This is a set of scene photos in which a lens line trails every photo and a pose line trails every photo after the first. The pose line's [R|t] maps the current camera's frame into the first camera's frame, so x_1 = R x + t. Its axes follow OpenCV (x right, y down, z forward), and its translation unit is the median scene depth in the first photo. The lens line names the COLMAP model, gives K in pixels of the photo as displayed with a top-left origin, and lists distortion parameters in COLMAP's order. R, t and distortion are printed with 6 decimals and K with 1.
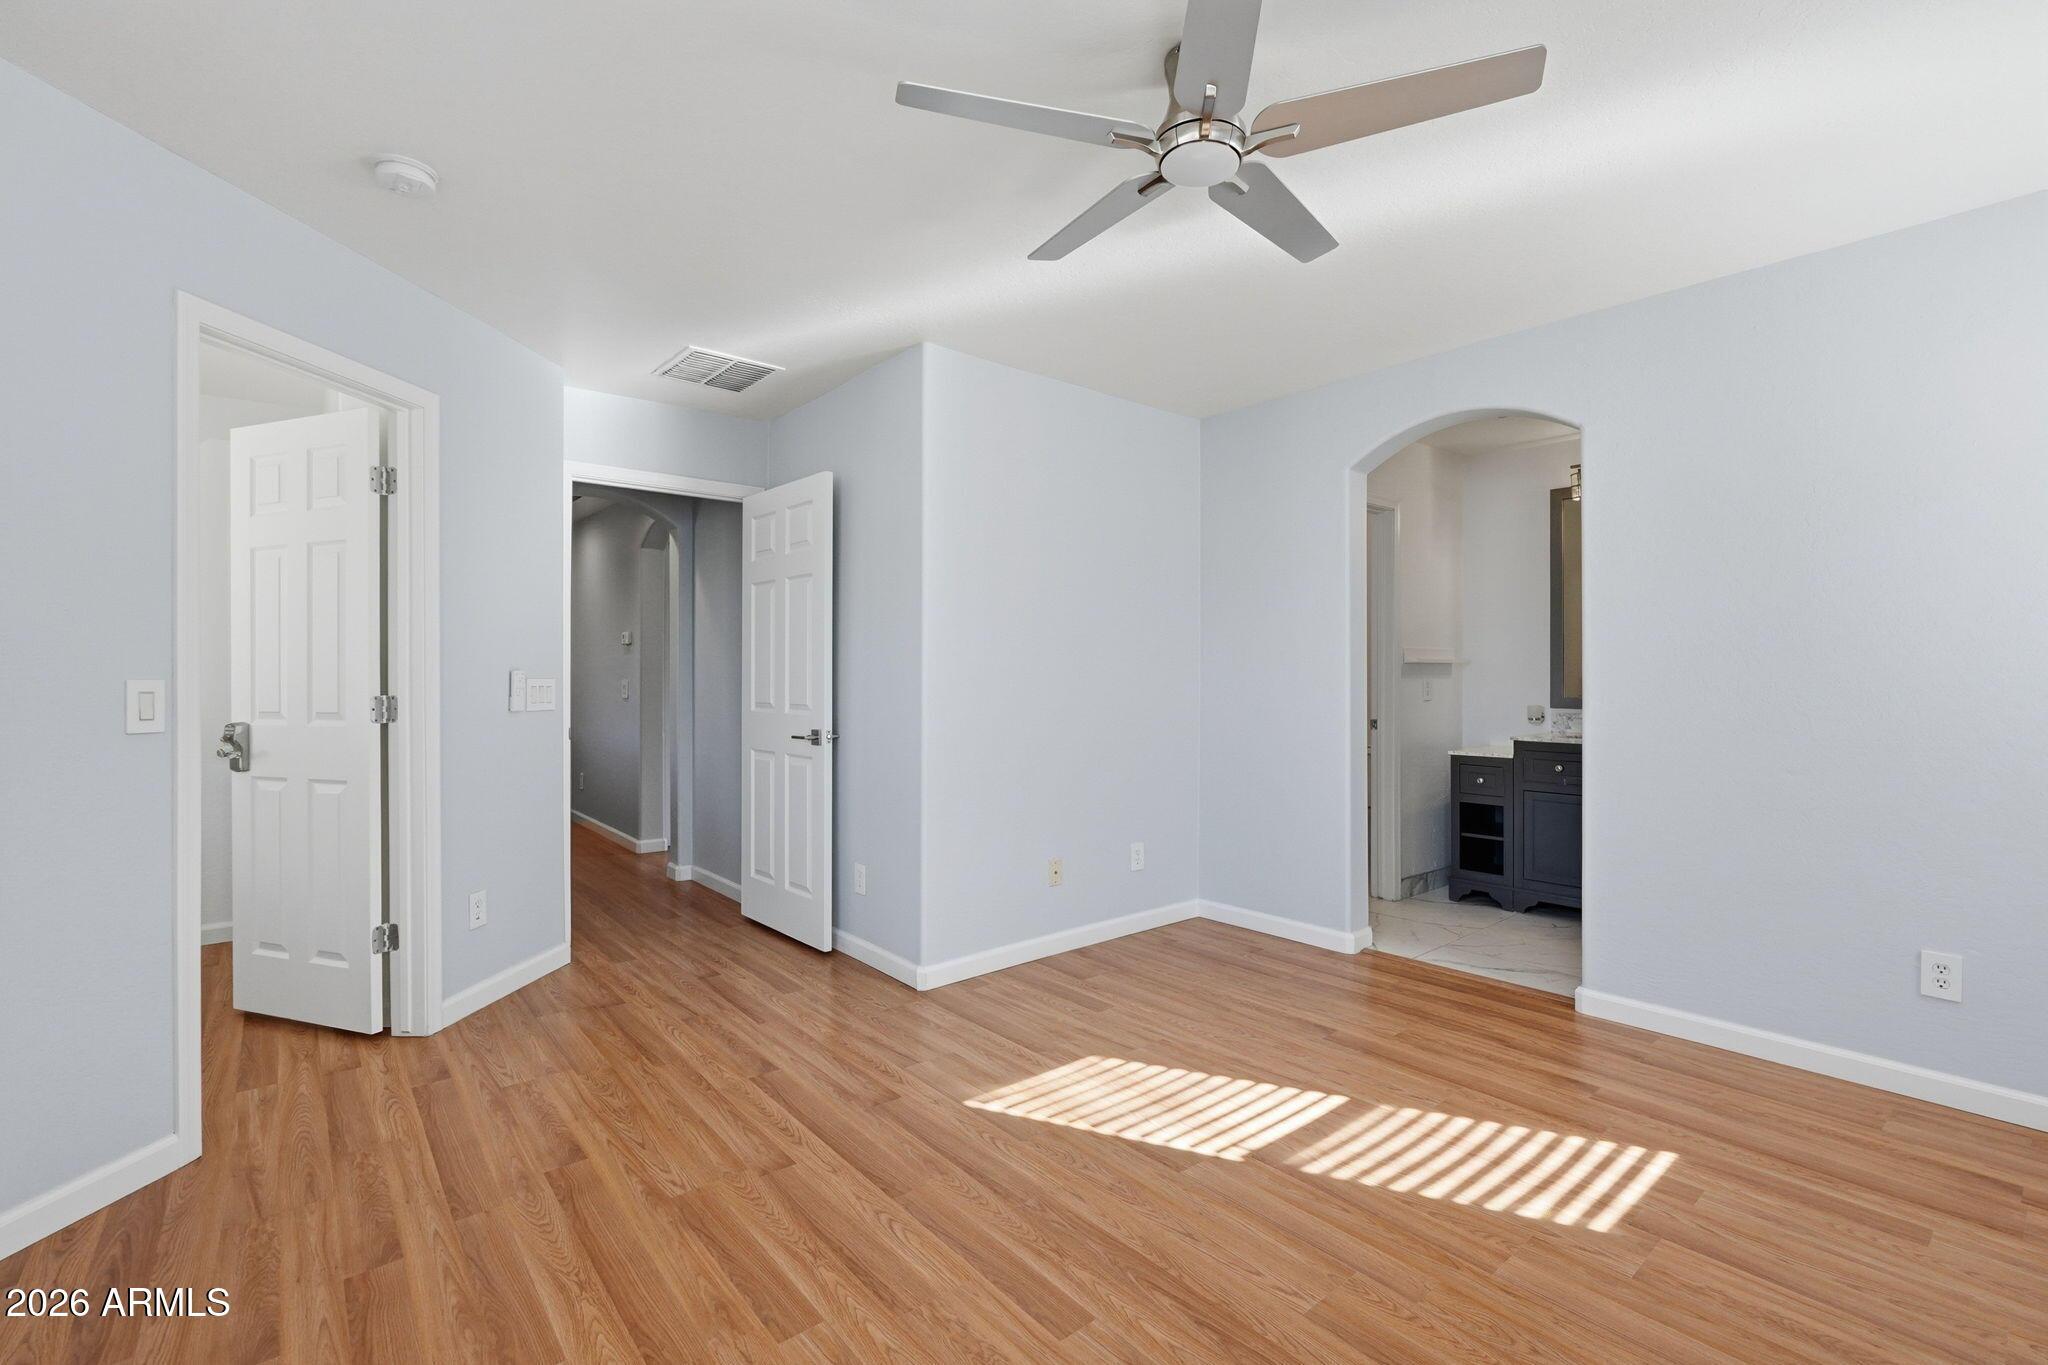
lens RADIAL K [[892.2, 0, 1024.1], [0, 892.2, 683.0], [0, 0, 1]] dist [-0.001112, 0.002567]
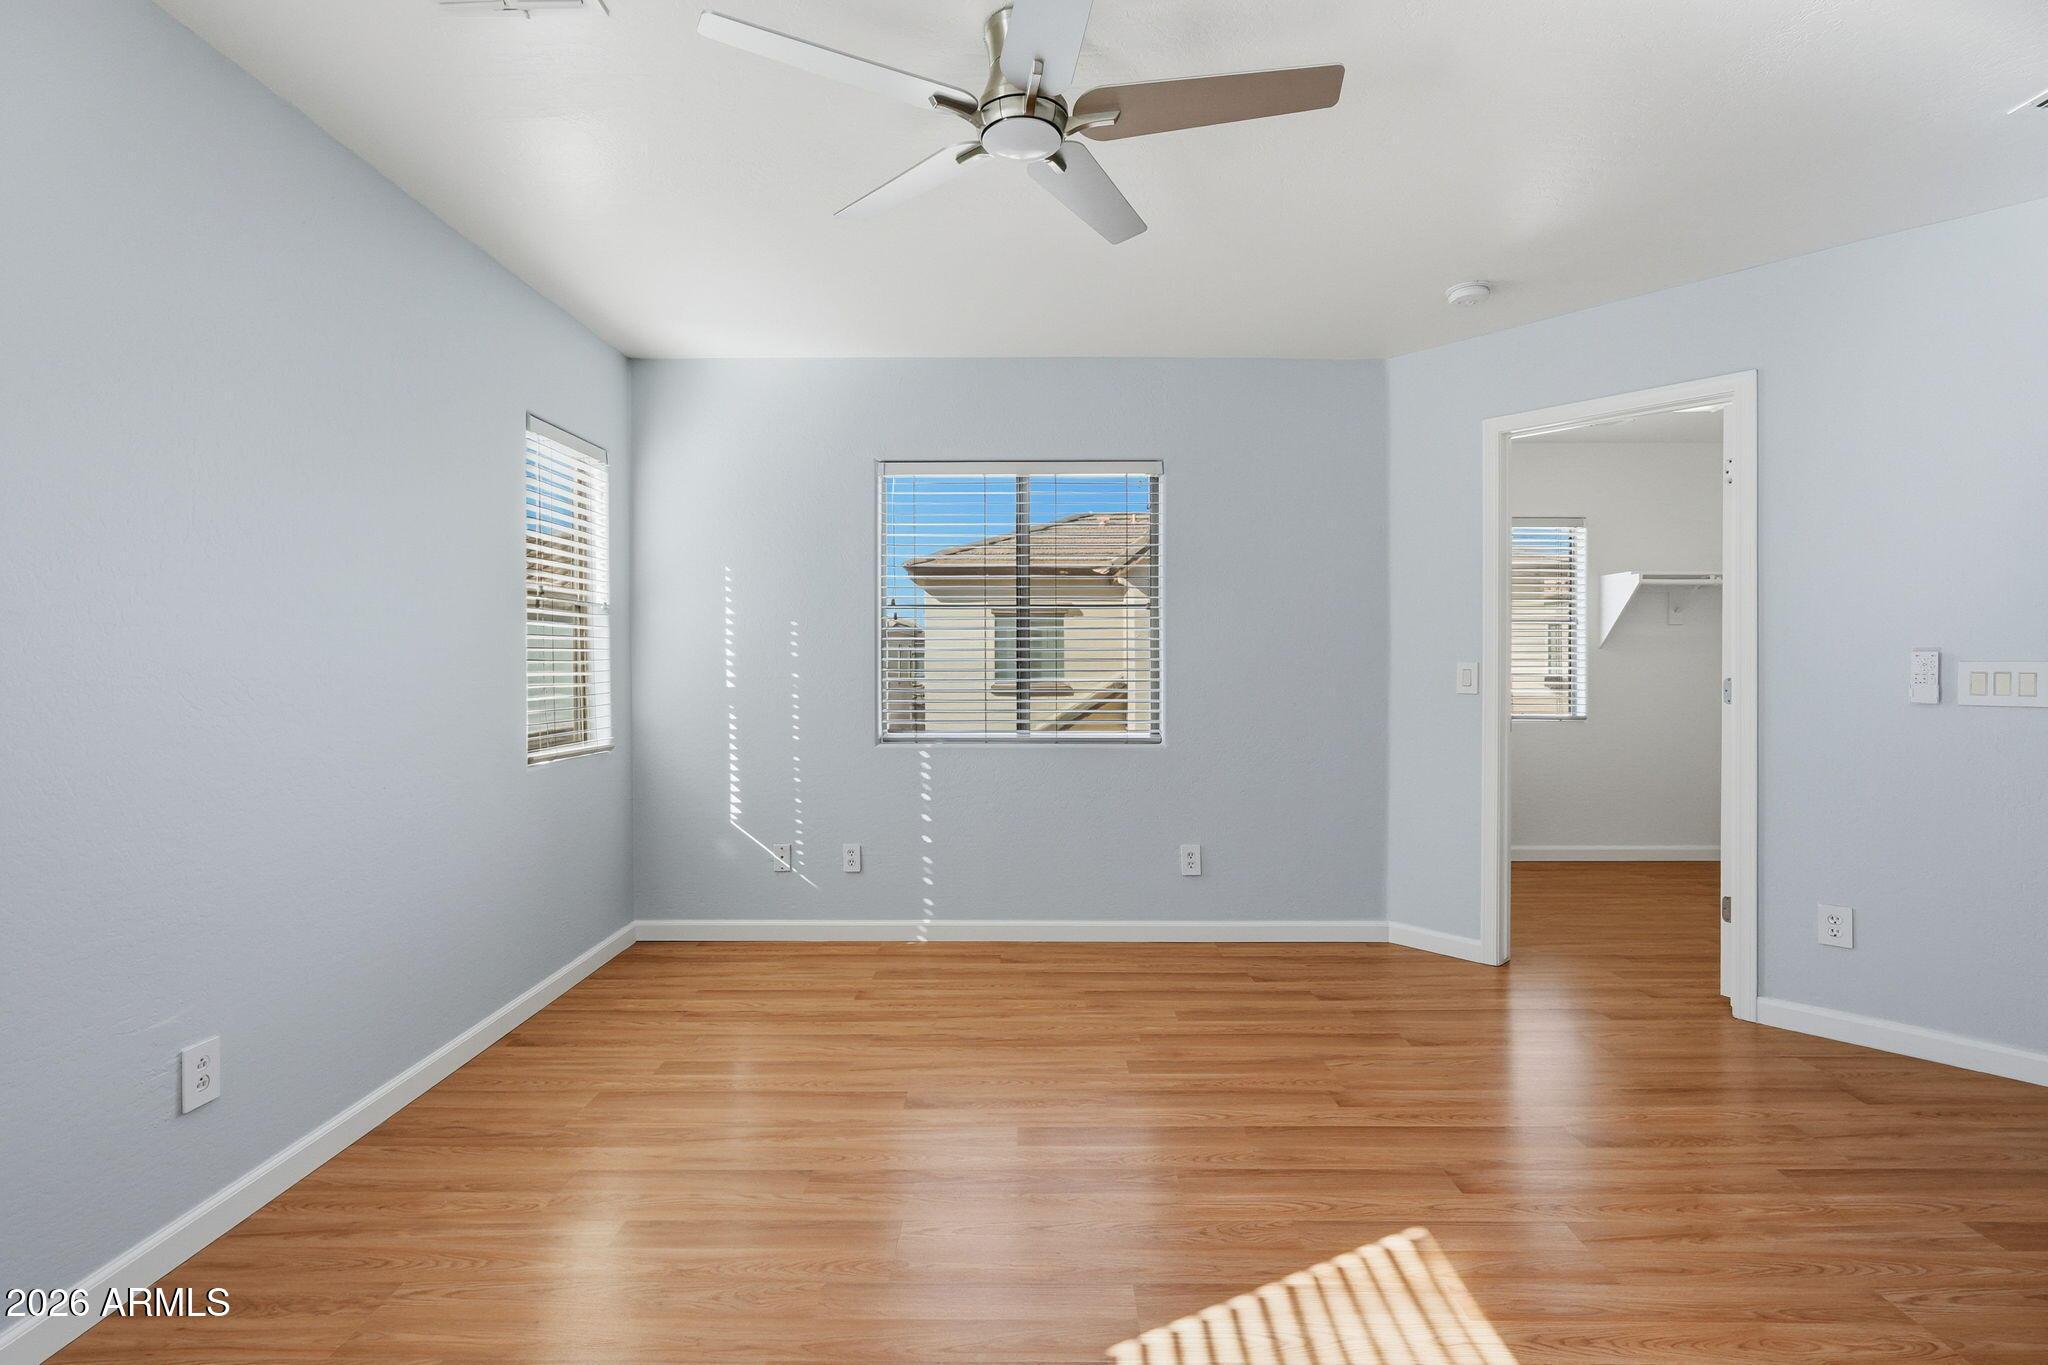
lens RADIAL K [[918.9, 0, 1035.8], [0, 918.9, 671.9], [0, 0, 1]] dist [-0.012241, 0.007232]
pose [[-0.631357, 0.009075, -0.775439, 0.728239], [-0.002553, 0.999902, 0.013780, -0.003763], [0.775488, 0.010680, -0.631272, 1.229657]]
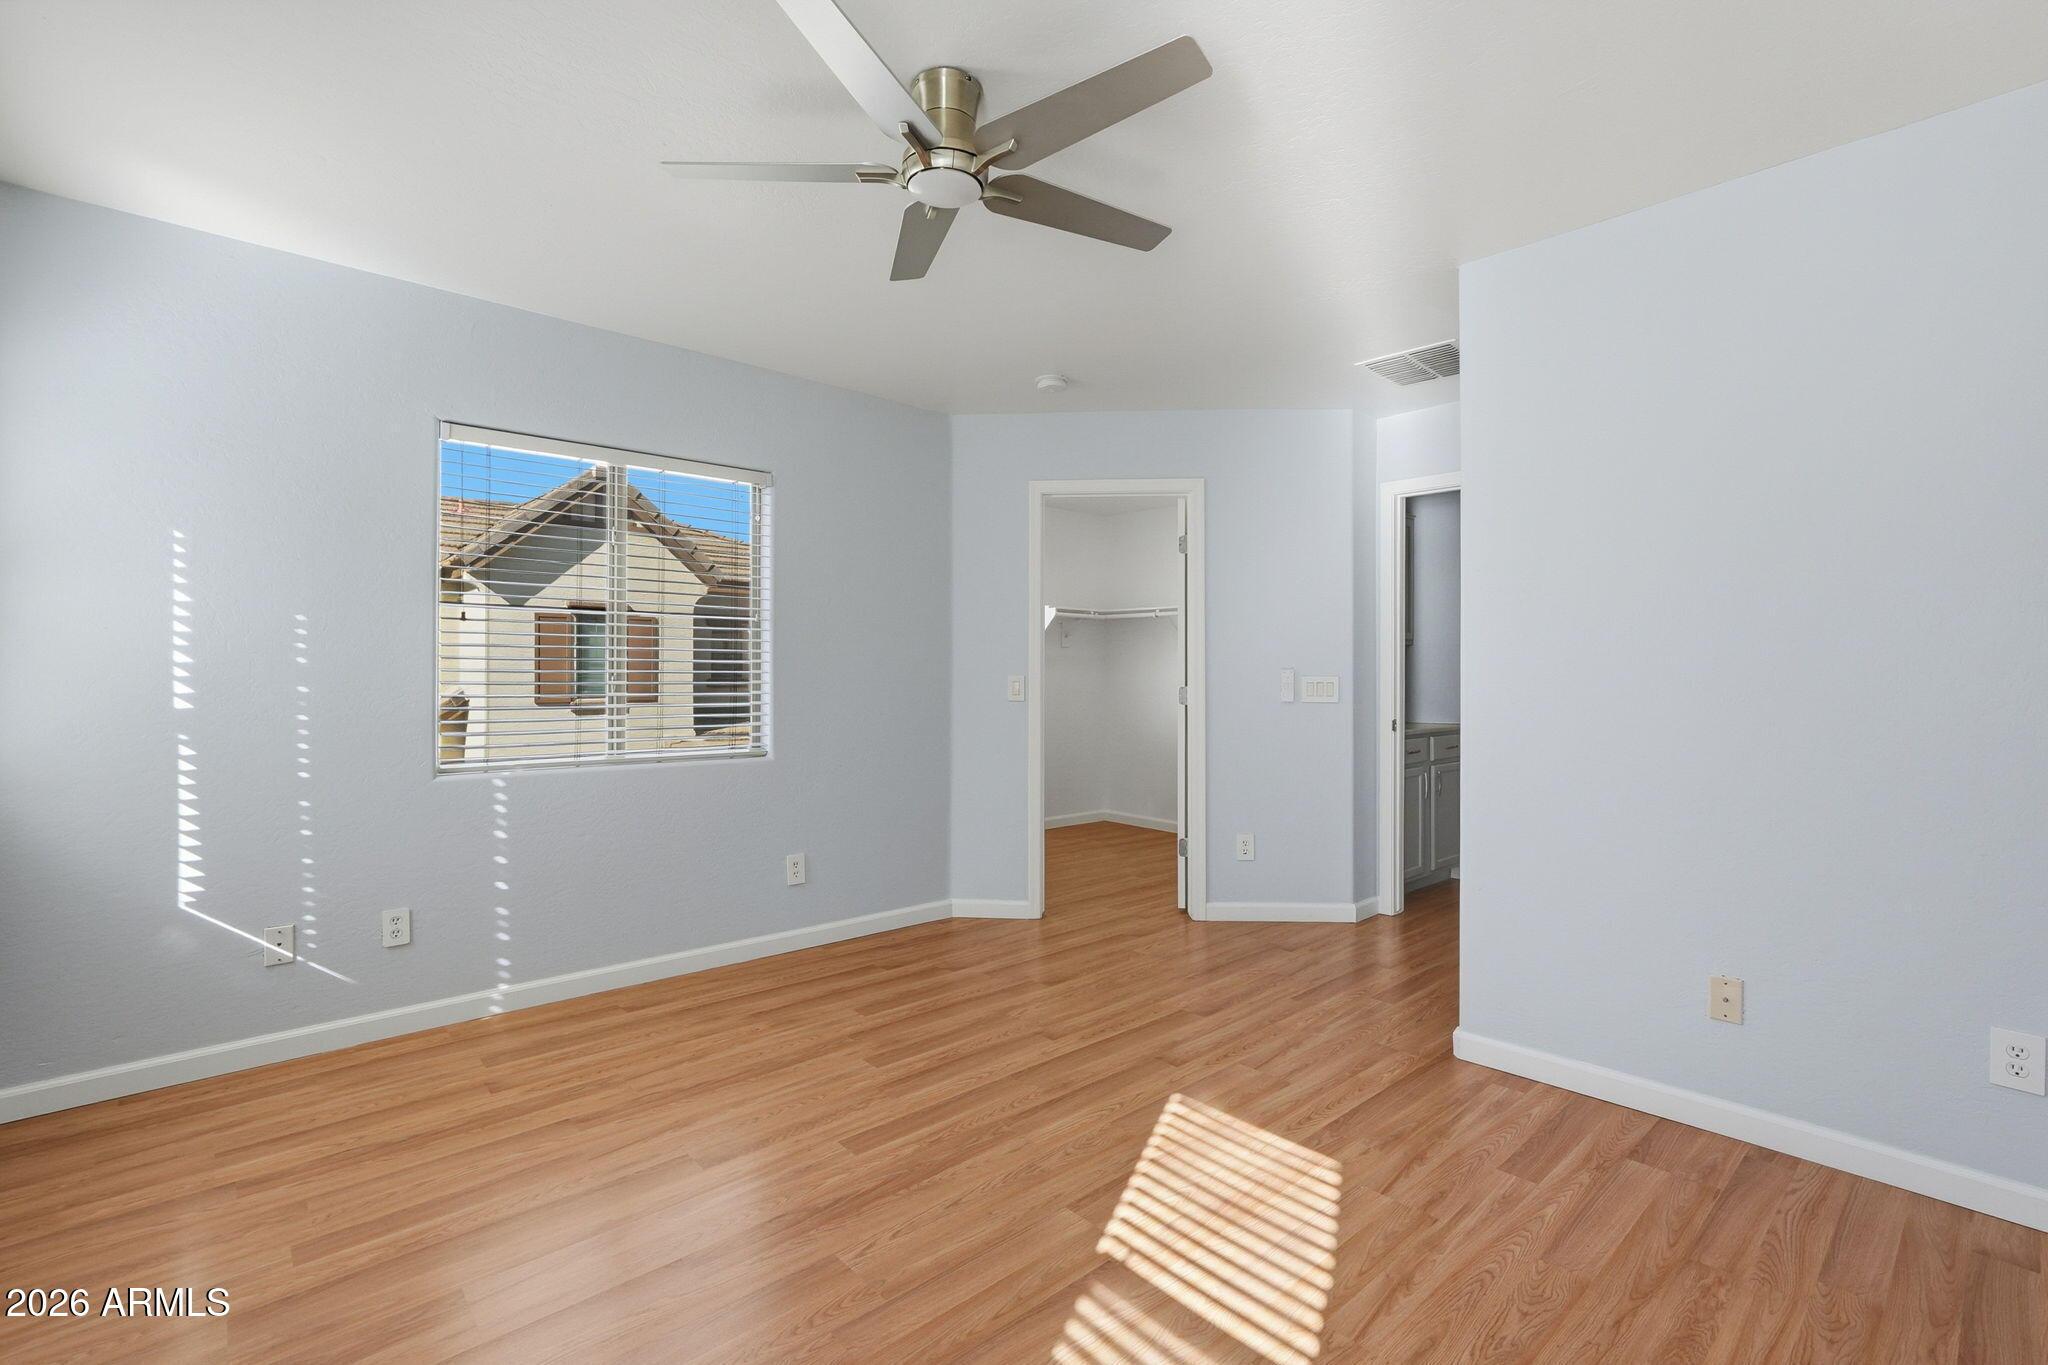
lens RADIAL K [[918.9, 0, 1041.4], [0, 918.9, 669.9], [0, 0, 1]] dist [-0.012241, 0.007232]
pose [[0.062571, -0.006265, -0.998021, 0.958605], [-0.007725, 0.999947, -0.006762, 0.000409], [0.998011, 0.008133, 0.062519, 0.778965]]
